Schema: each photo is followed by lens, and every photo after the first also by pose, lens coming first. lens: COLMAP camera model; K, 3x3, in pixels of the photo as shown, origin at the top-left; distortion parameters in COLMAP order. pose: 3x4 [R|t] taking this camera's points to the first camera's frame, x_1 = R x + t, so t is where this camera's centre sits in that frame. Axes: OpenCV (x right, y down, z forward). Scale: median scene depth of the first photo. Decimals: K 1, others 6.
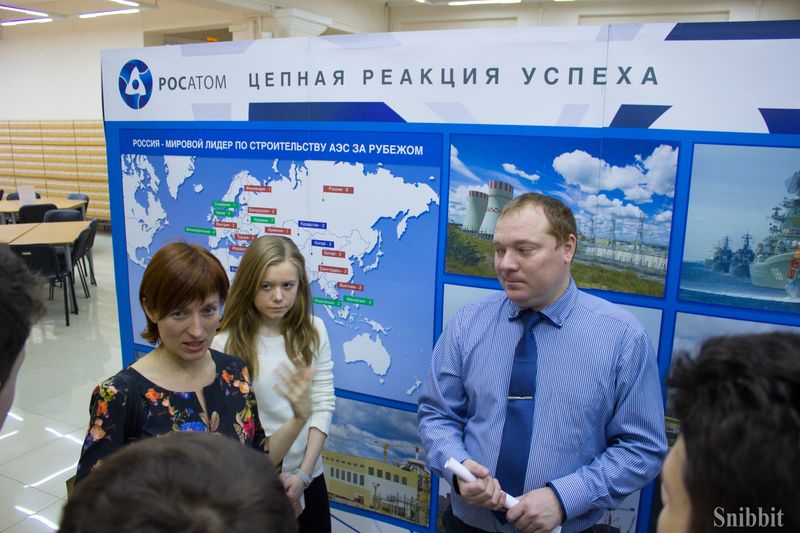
lens RADIAL K [[664.2, 0, 400.0], [0, 664.2, 266.5], [0, 0, 1]] dist [-0.167375, 0.149119]
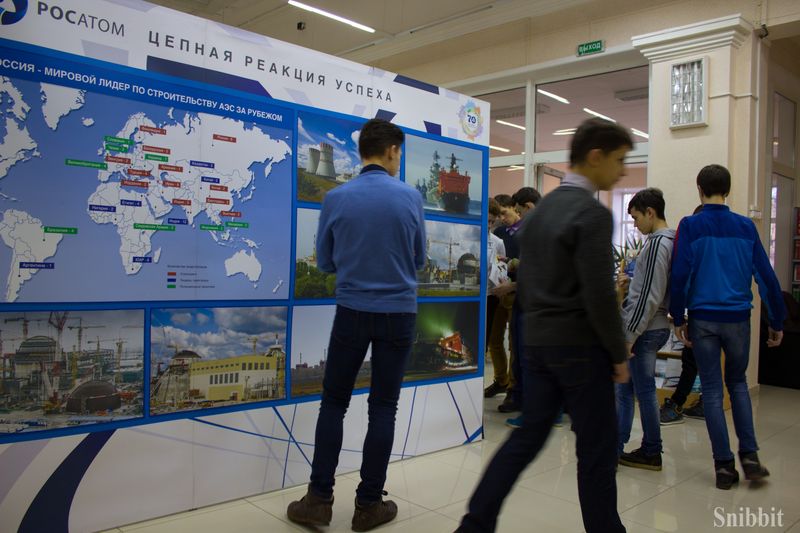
lens RADIAL K [[664.2, 0, 400.0], [0, 664.2, 266.5], [0, 0, 1]] dist [-0.167375, 0.149119]
pose [[0.356578, -0.009160, 0.934221, -1.157681], [0.173825, 0.983143, -0.056706, 0.261426], [-0.917953, 0.182611, 0.352159, 0.269642]]
